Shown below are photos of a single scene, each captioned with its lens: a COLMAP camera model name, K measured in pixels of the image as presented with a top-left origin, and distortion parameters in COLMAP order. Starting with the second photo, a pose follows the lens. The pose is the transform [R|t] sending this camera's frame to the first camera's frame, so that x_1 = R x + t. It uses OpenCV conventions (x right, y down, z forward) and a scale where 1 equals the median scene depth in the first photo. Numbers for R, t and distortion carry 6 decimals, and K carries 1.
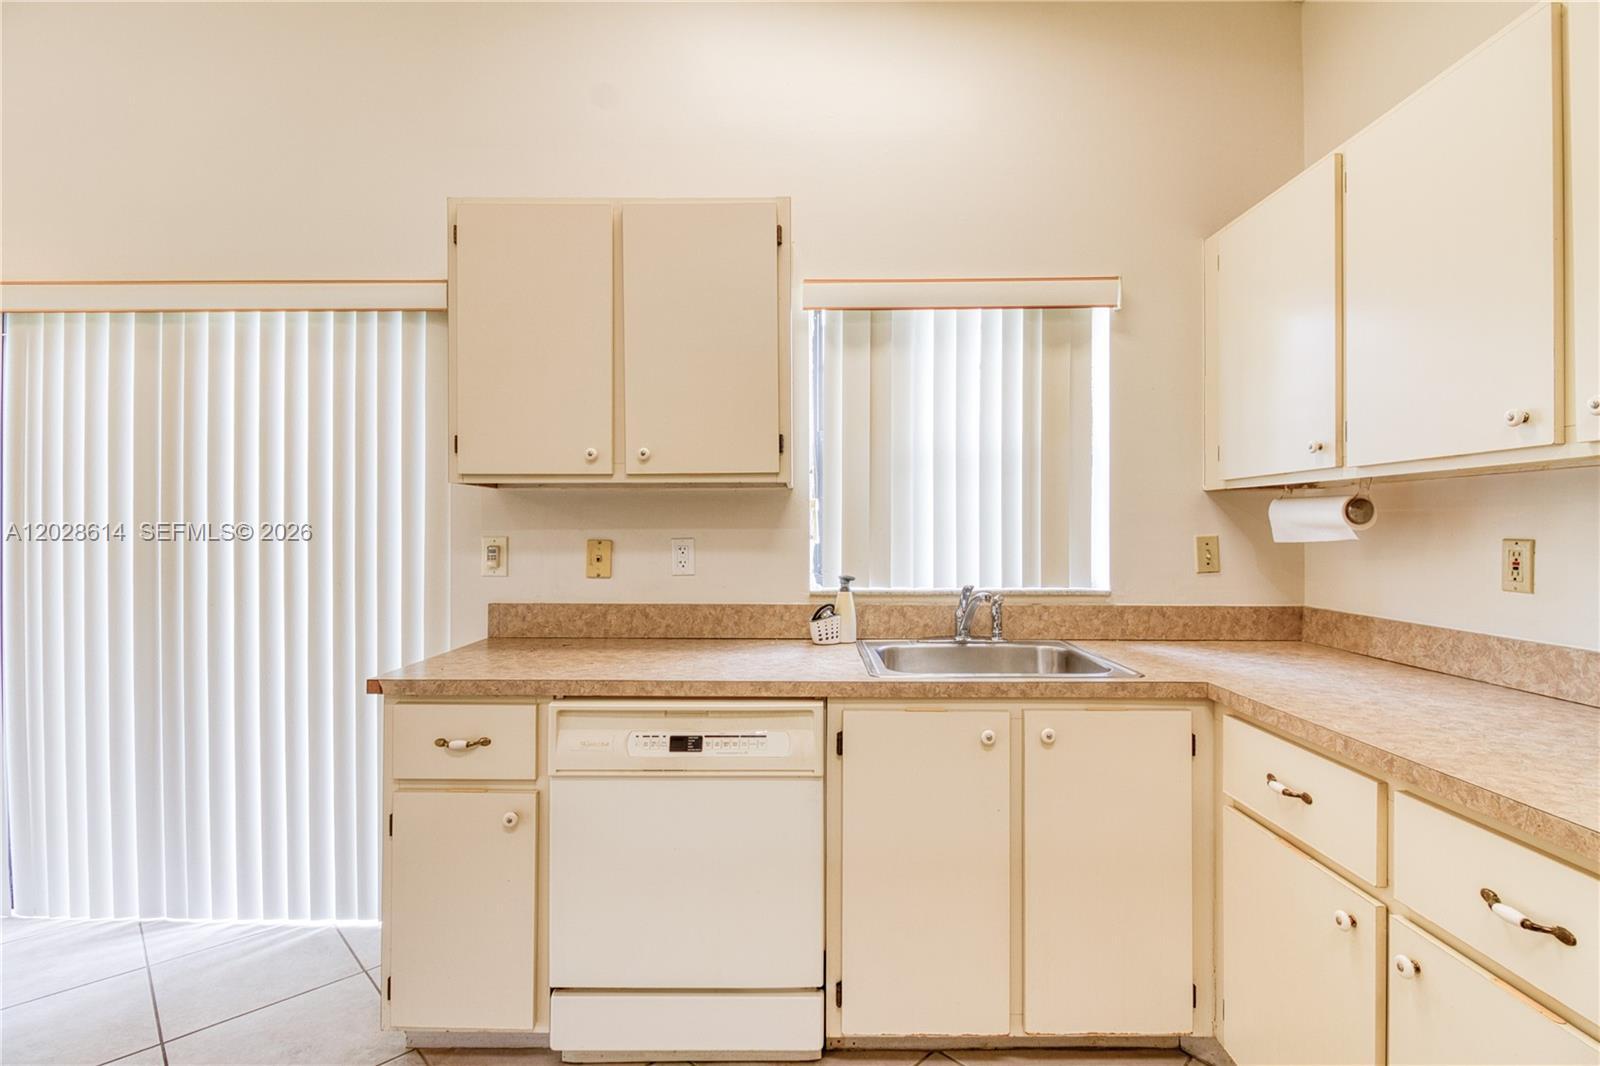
lens RADIAL K [[732.9, 0, 806.6], [0, 732.9, 533.7], [0, 0, 1]] dist [0.016738, -0.011917]
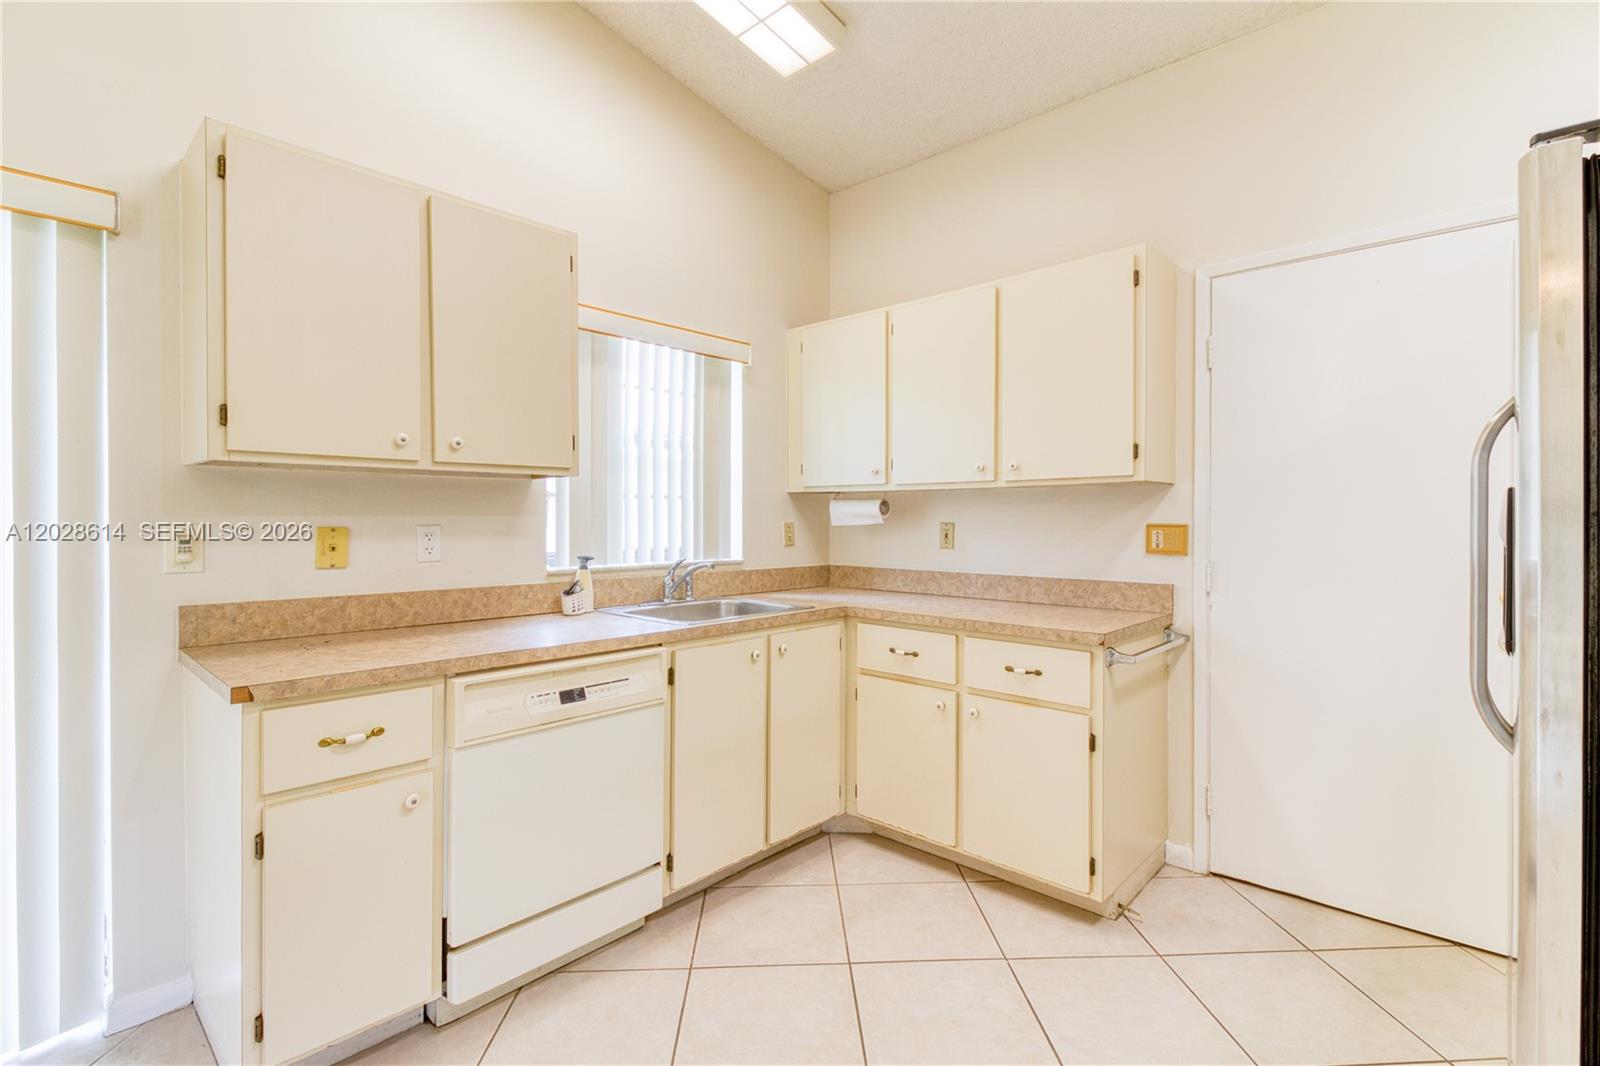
lens RADIAL K [[732.9, 0, 806.6], [0, 732.9, 533.7], [0, 0, 1]] dist [0.016738, -0.011917]
pose [[0.672733, -0.013170, 0.739768, -0.587947], [0.001950, 0.999870, 0.016027, 0.003024], [-0.739883, -0.009340, 0.672671, -0.062120]]
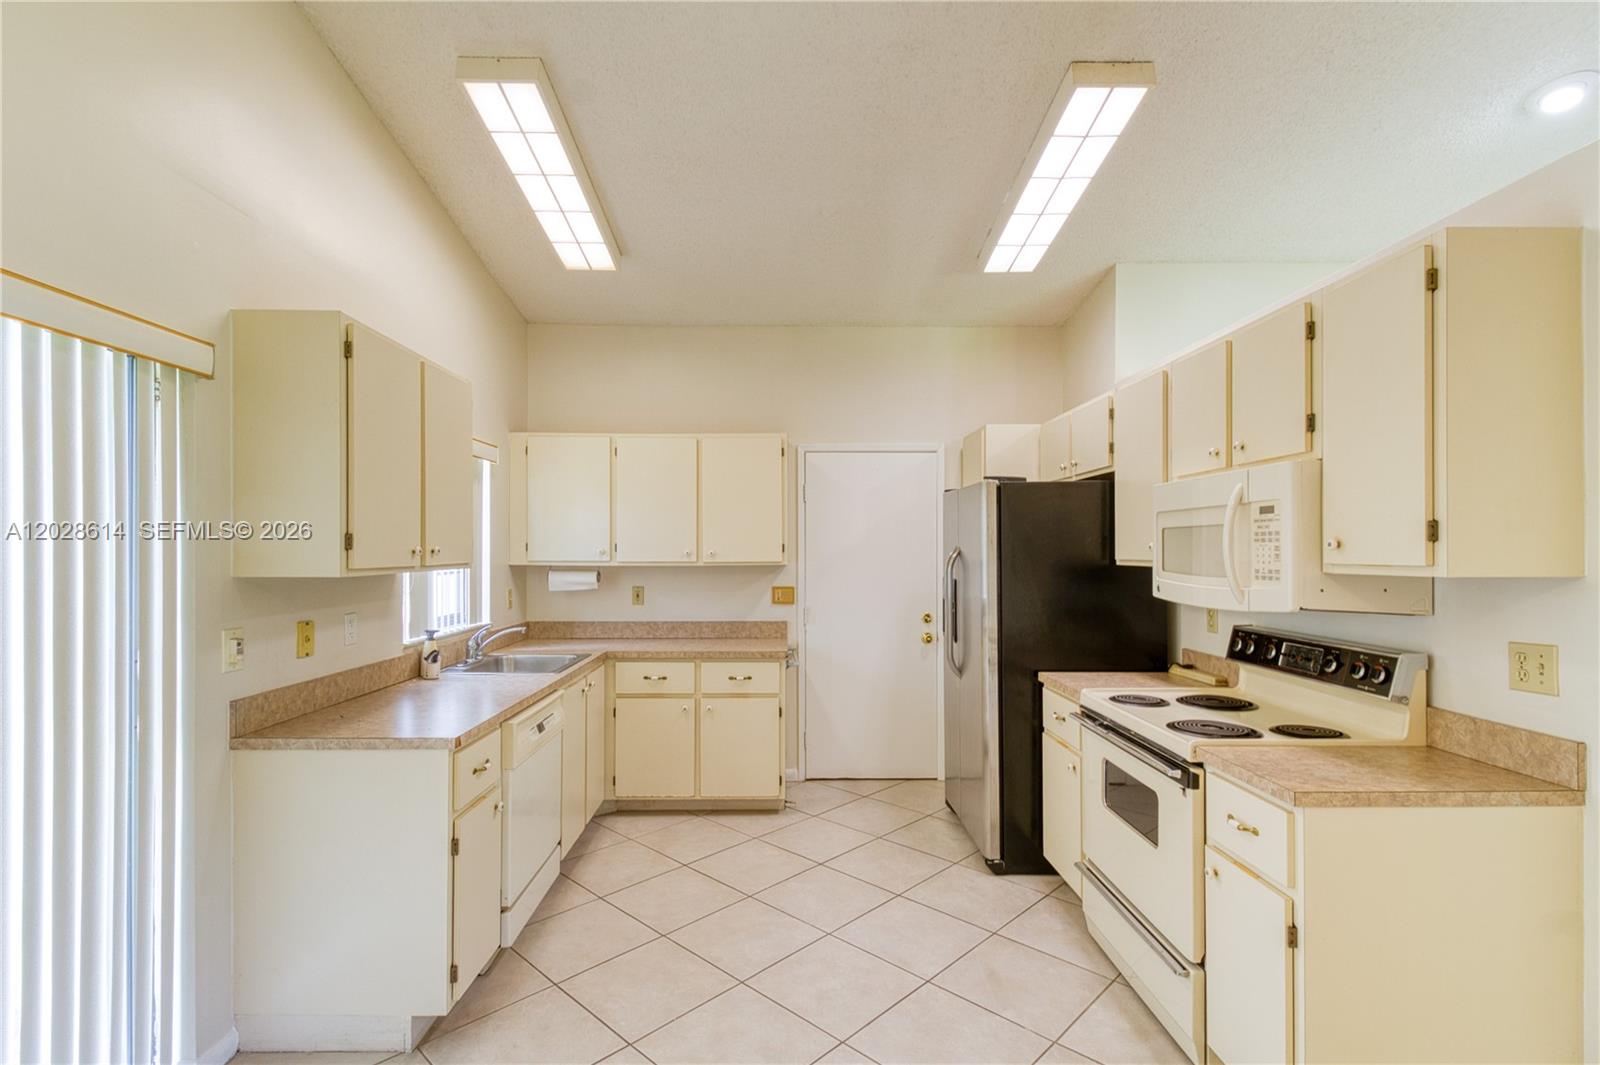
lens RADIAL K [[748.0, 0, 794.8], [0, 748.0, 553.2], [0, 0, 1]] dist [0.016602, -0.012601]
pose [[-0.023677, -0.002760, 0.999716, -1.444626], [0.004365, 0.999986, 0.002864, -0.093798], [-0.999710, 0.004432, -0.023665, 0.328934]]
